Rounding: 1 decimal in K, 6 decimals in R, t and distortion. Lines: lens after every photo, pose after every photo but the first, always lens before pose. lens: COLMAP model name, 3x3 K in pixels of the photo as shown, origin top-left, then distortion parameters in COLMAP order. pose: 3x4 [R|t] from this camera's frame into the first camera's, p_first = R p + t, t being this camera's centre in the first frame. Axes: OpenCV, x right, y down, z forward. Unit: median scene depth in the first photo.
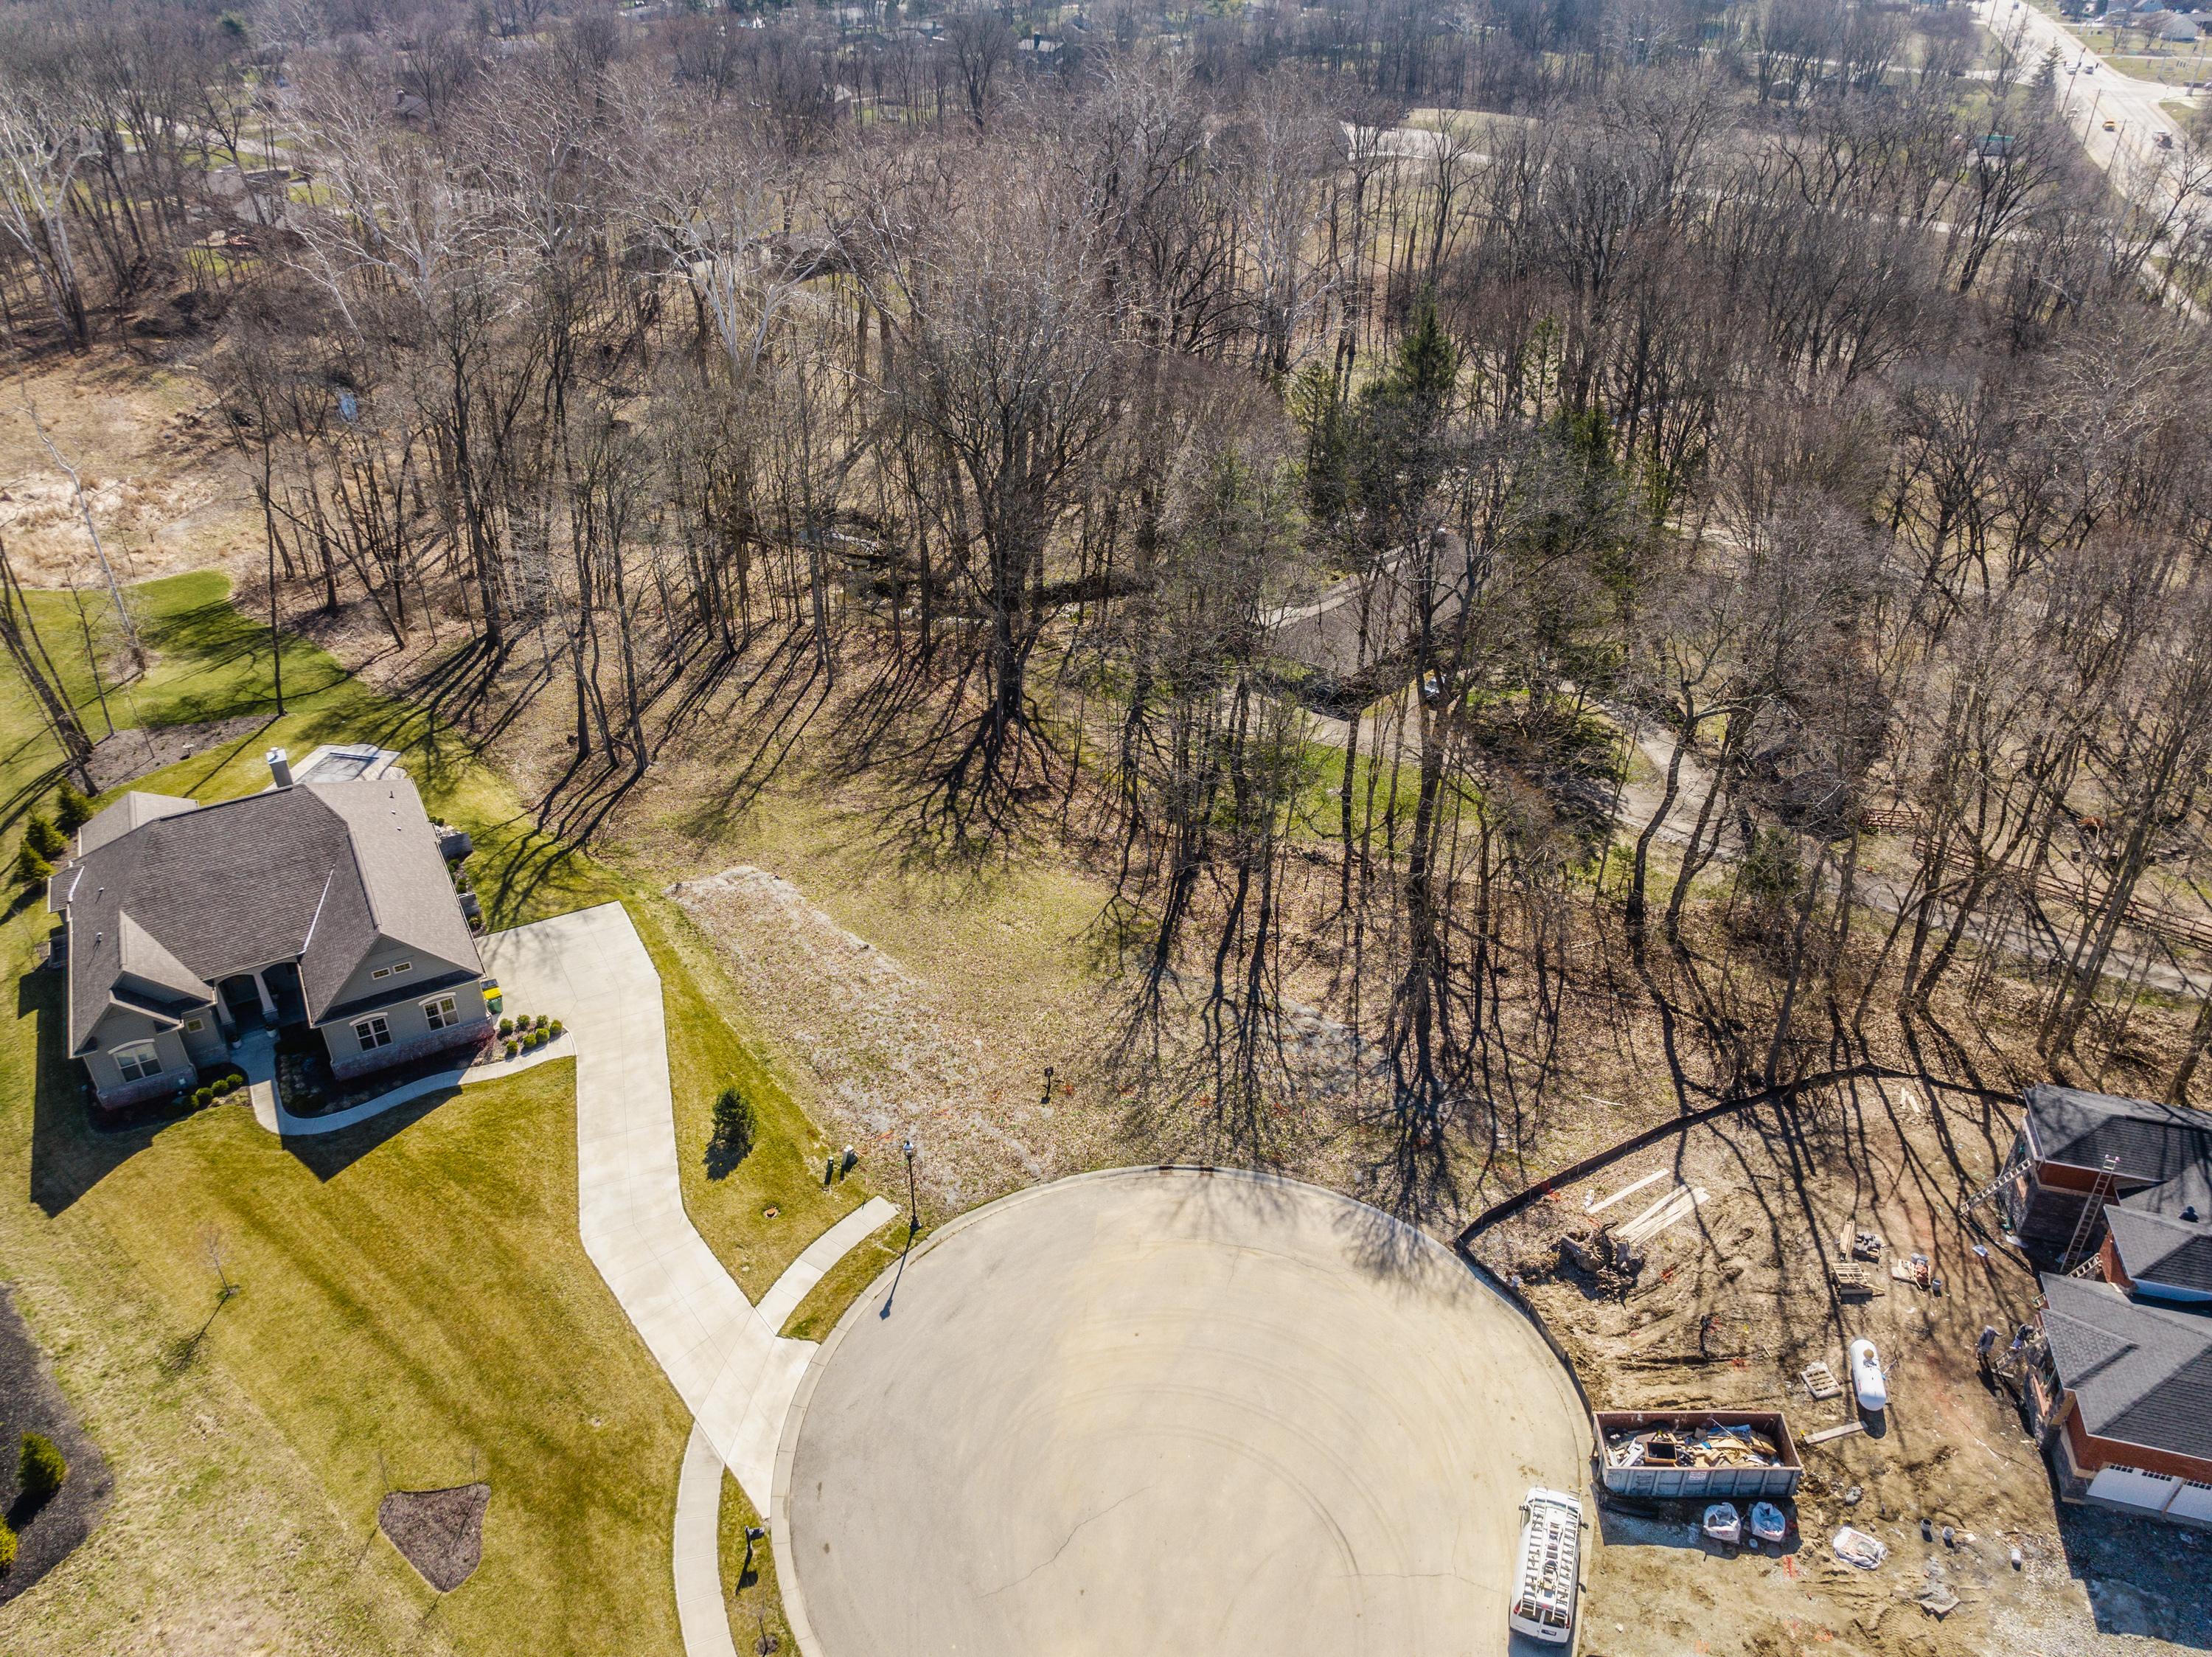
lens RADIAL K [[1558.1, 0, 1103.1], [0, 1558.1, 818.9], [0, 0, 1]] dist [-0.037782, 0.004278]
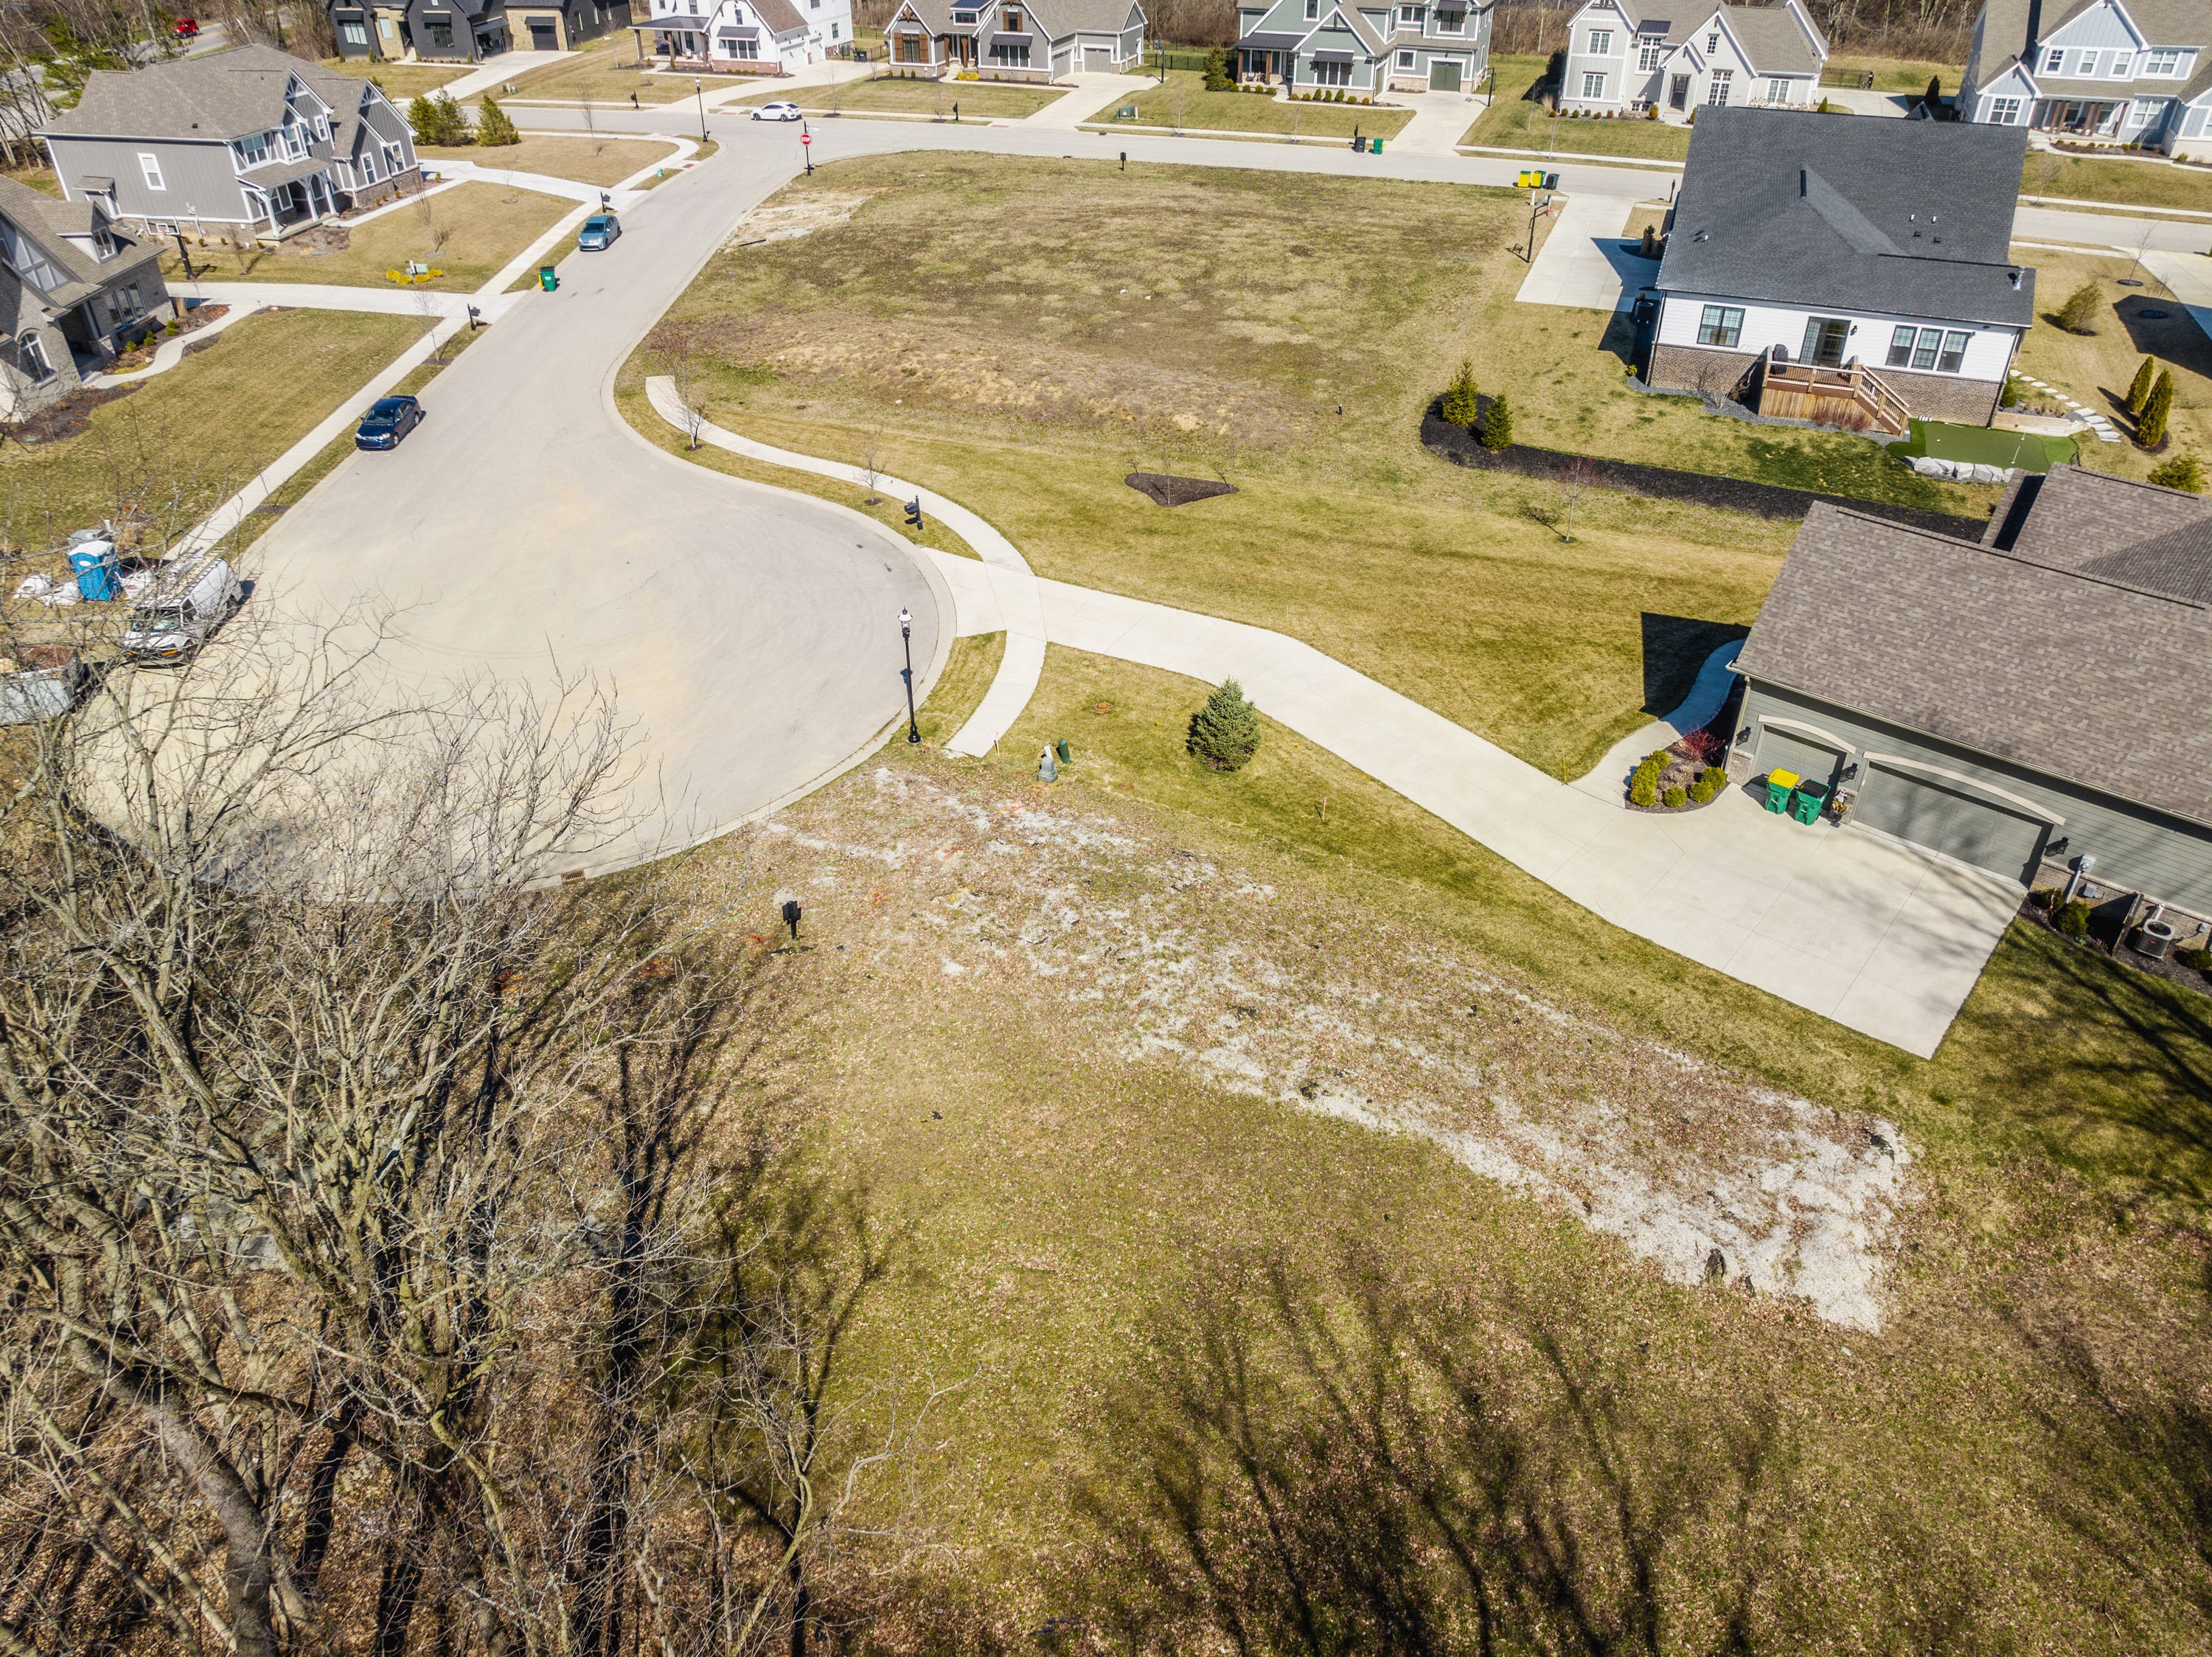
lens RADIAL K [[1569.5, 0, 1099.1], [0, 1569.5, 805.3], [0, 0, 1]] dist [-0.038027, 0.007839]
pose [[-0.941170, 0.192961, -0.277425, 0.010304], [-0.172883, 0.430448, 0.885904, -0.365217], [0.290362, 0.881749, -0.371765, 1.181819]]
